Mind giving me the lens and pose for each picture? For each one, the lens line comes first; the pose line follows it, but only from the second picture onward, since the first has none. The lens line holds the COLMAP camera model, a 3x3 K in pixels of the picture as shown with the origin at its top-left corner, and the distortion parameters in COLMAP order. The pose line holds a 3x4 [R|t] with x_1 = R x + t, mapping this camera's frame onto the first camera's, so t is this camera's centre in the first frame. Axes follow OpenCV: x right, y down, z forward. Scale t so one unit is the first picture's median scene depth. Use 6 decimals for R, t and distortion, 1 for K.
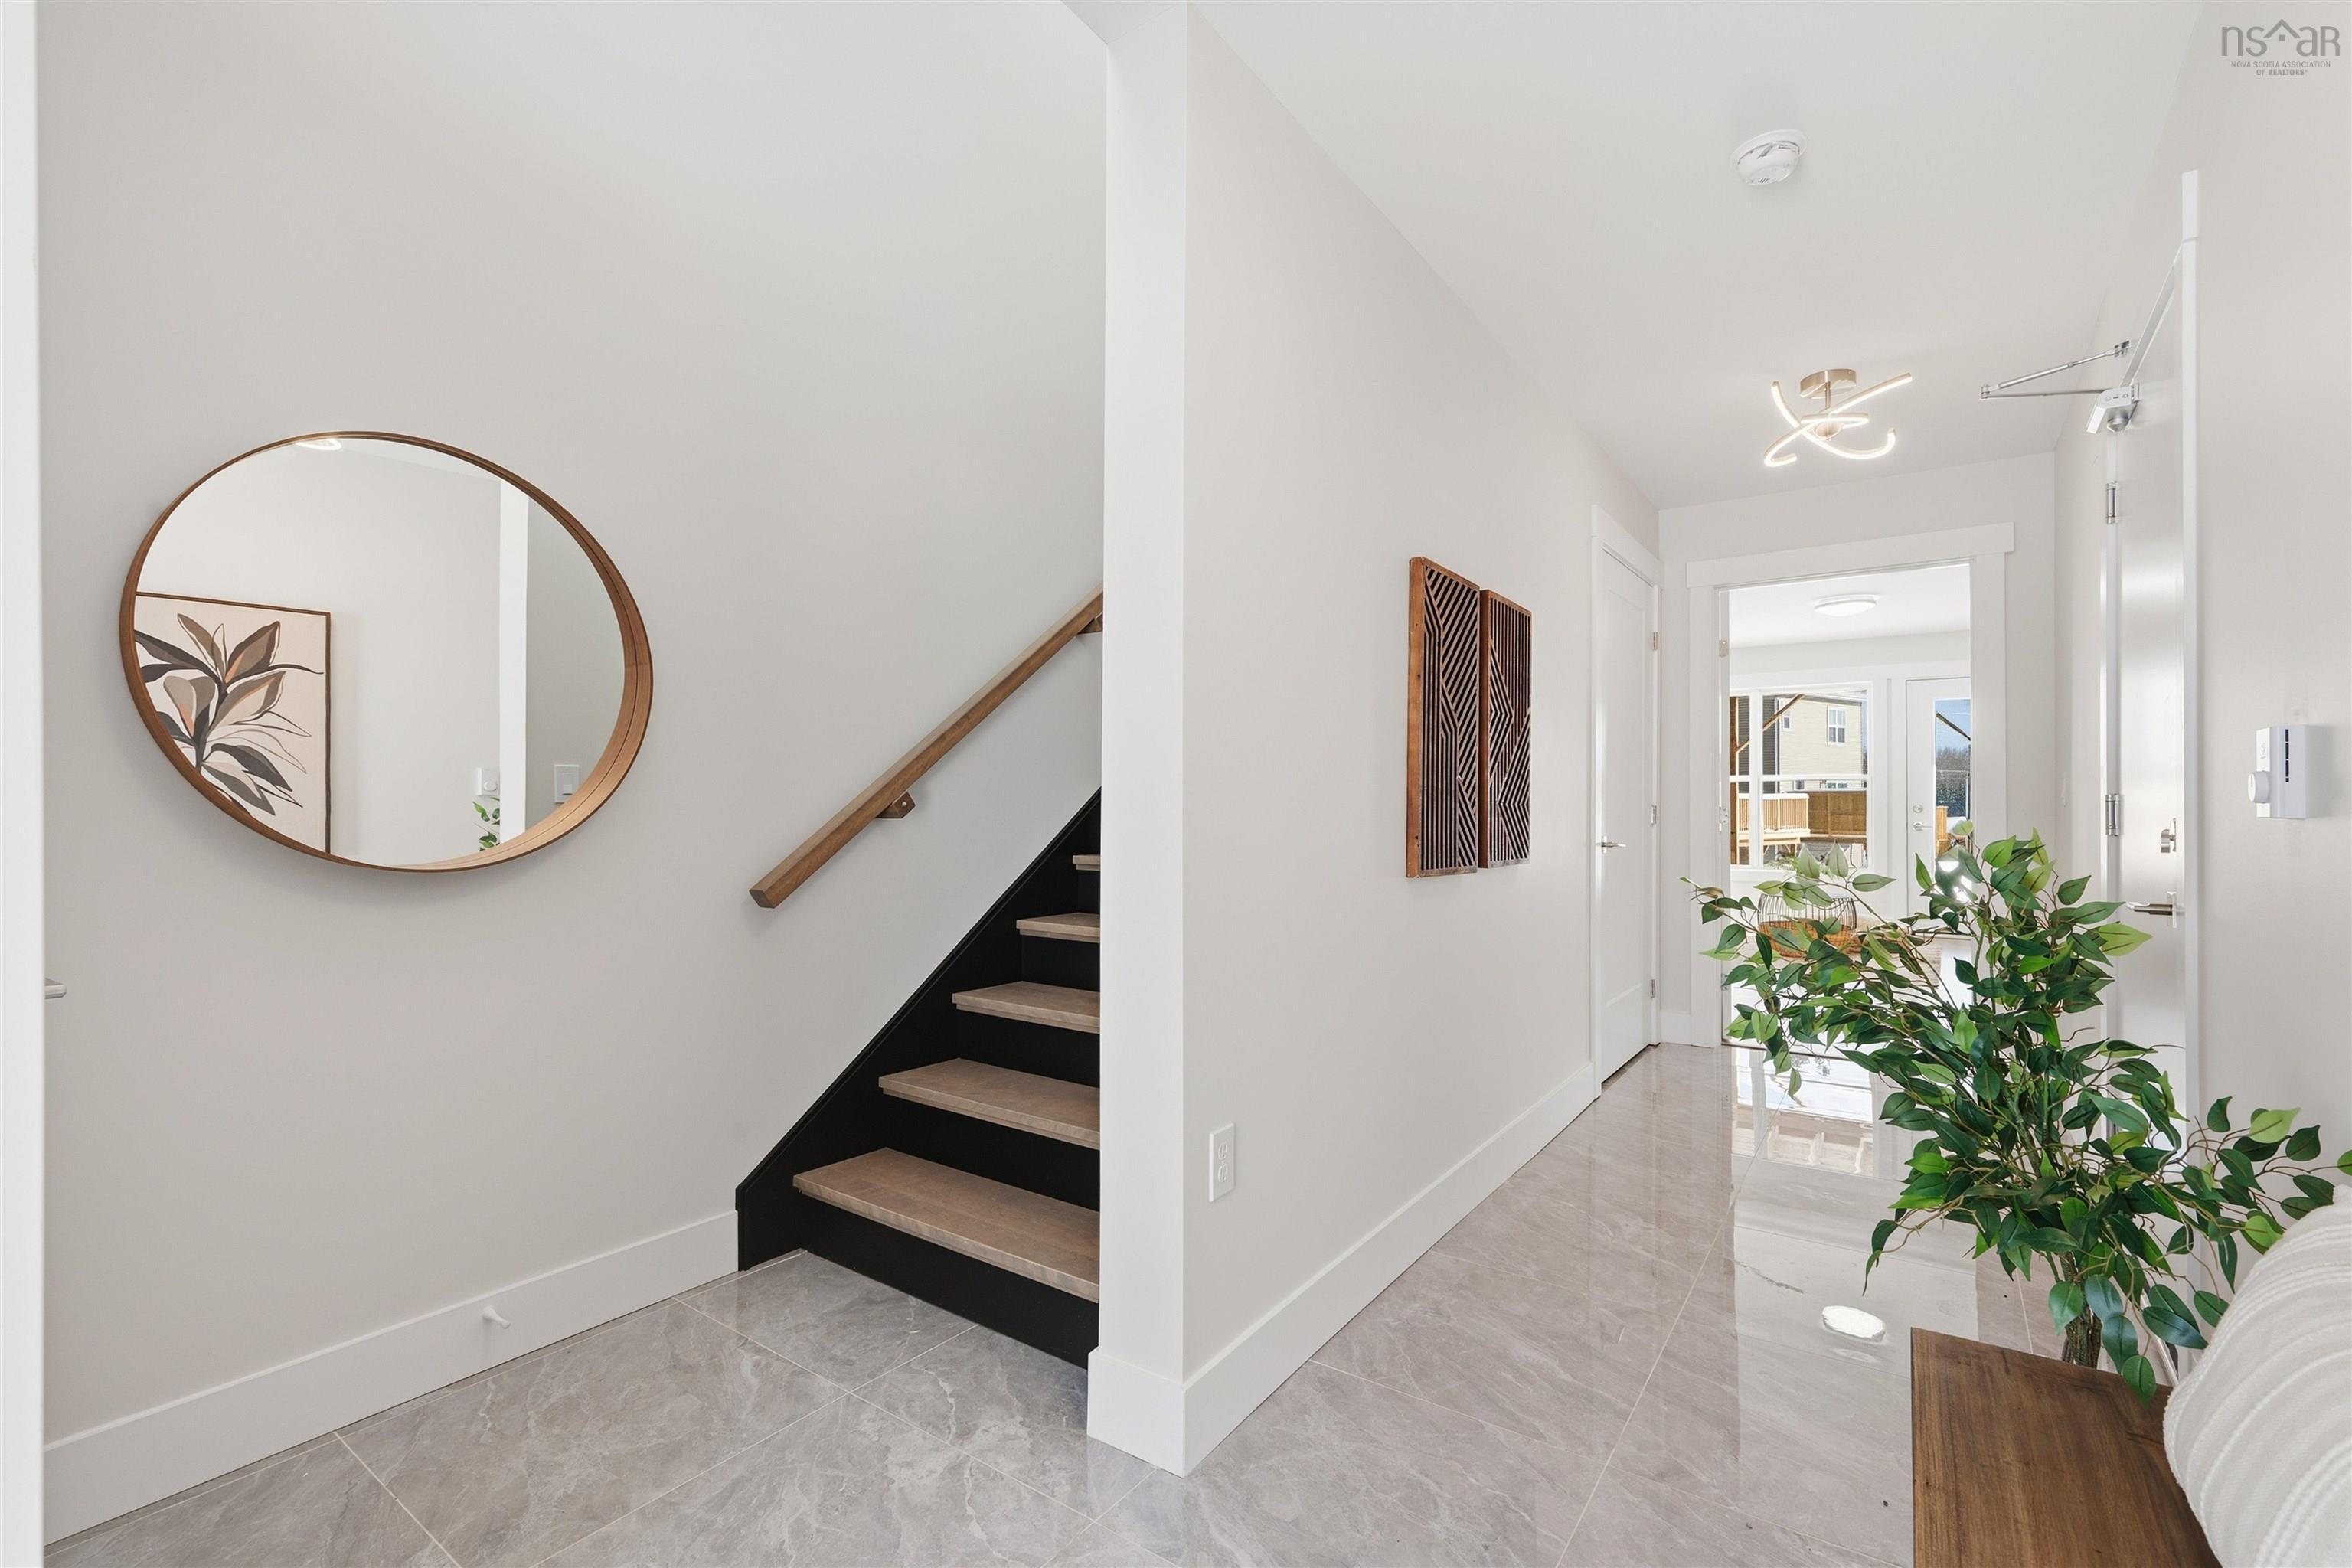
lens RADIAL K [[1024.8, 0, 1188.1], [0, 1024.8, 797.4], [0, 0, 1]] dist [-0.000195, 0.000794]
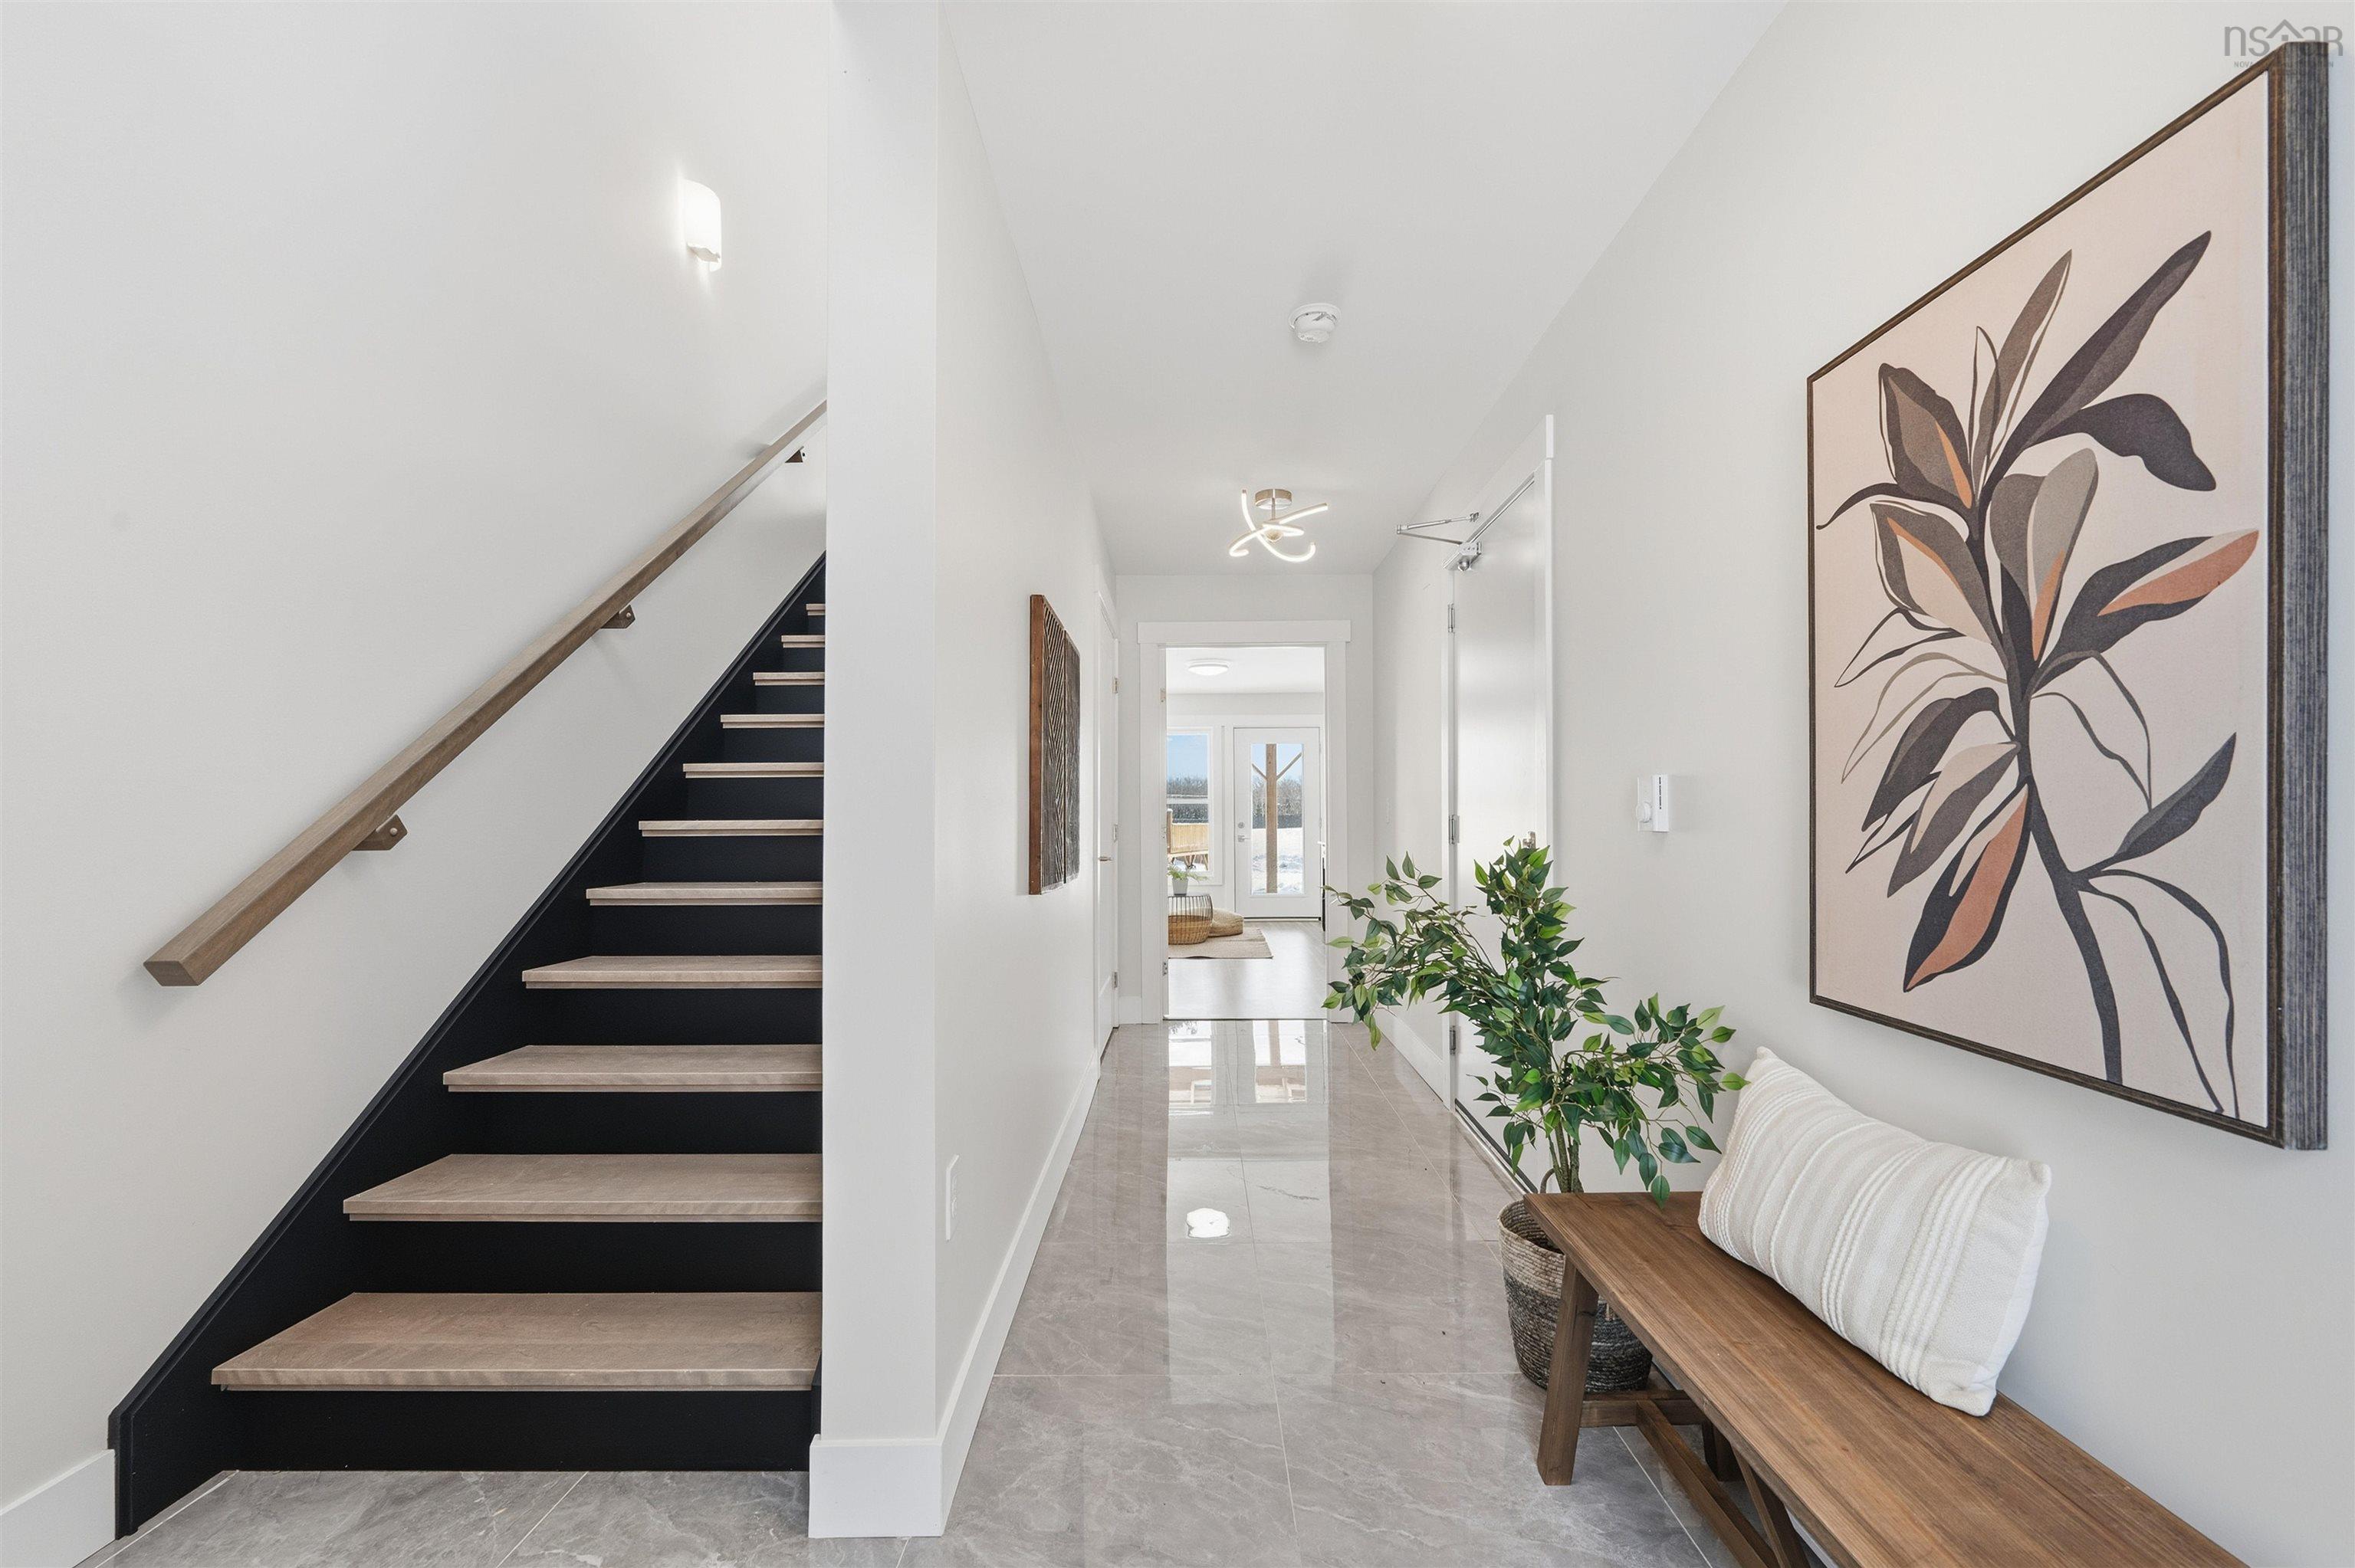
lens RADIAL K [[964.6, 0, 1172.8], [0, 964.6, 812.7], [0, 0, 1]] dist [0.000440, 0.000803]
pose [[0.820922, 0.000011, 0.571041, -0.232275], [0.002637, 0.999989, -0.003810, -0.002965], [-0.571034, 0.004633, 0.820913, 0.093883]]
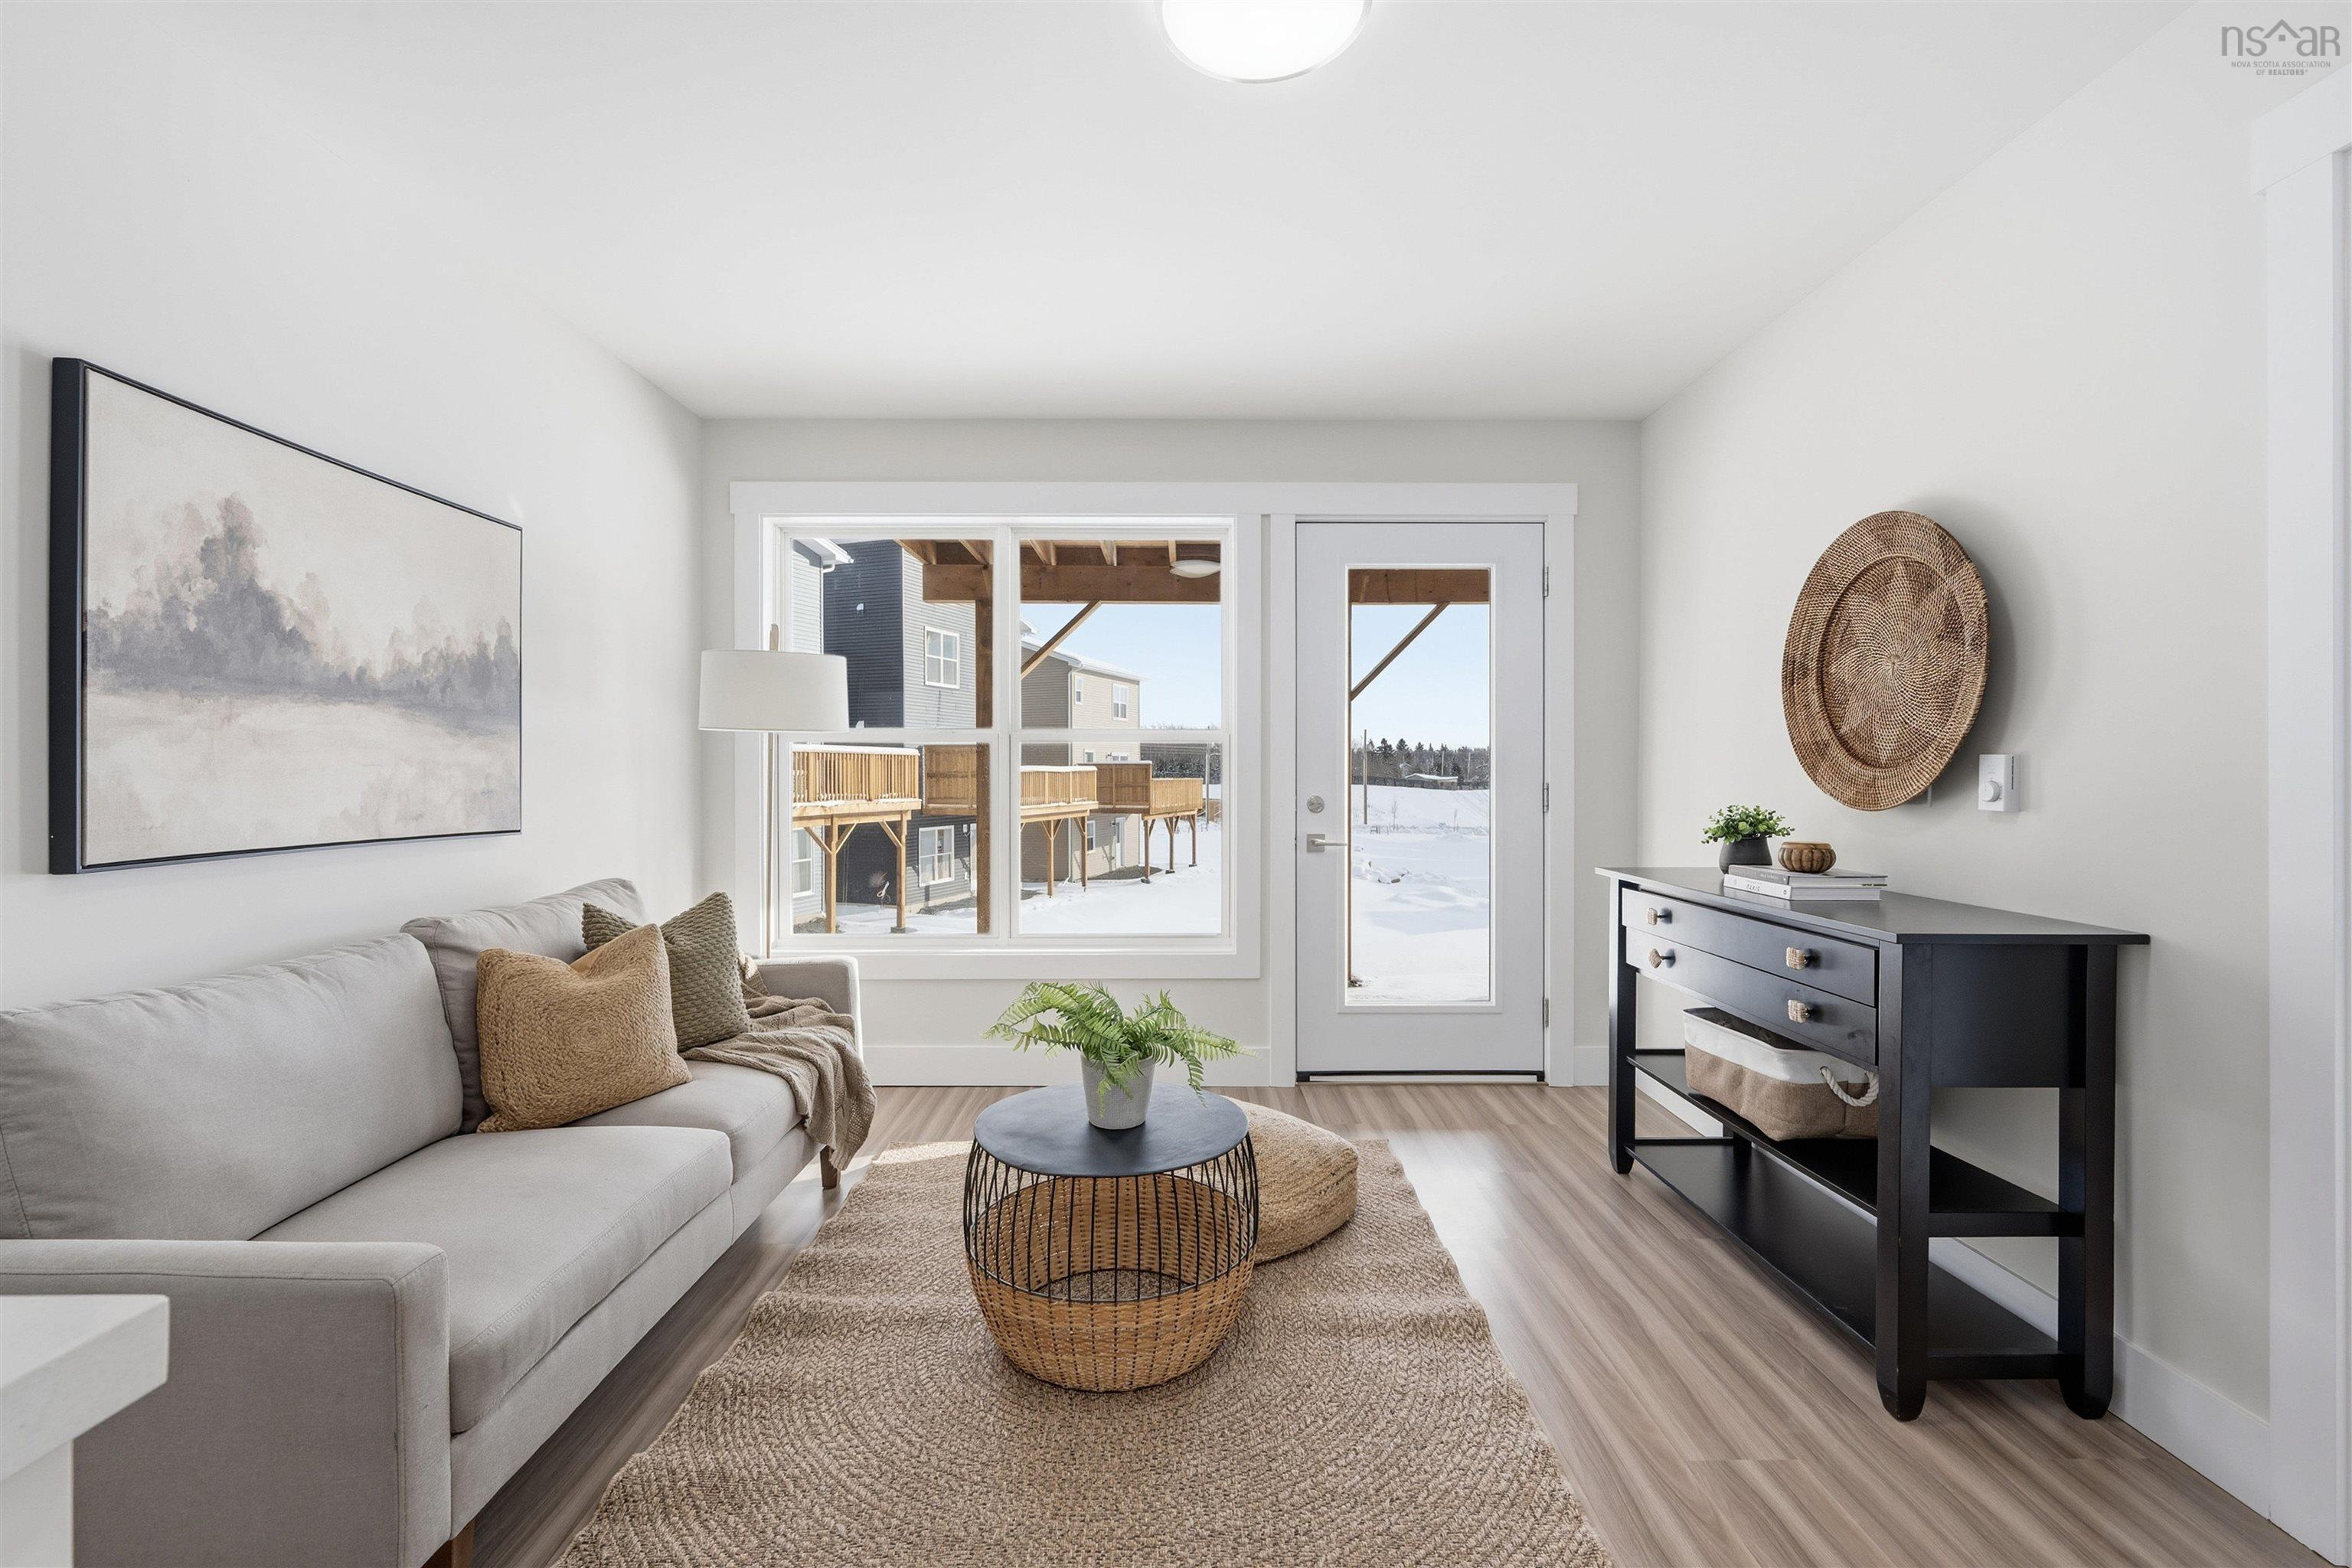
lens RADIAL K [[1023.0, 0, 1176.0], [0, 1023.0, 784.0], [0, 0, 1]] dist [-0.000057, 0.000146]
pose [[0.812069, -0.007655, 0.583512, 1.284758], [-0.001226, 0.999889, 0.014823, -0.017661], [-0.583561, -0.012753, 0.811969, 2.166087]]
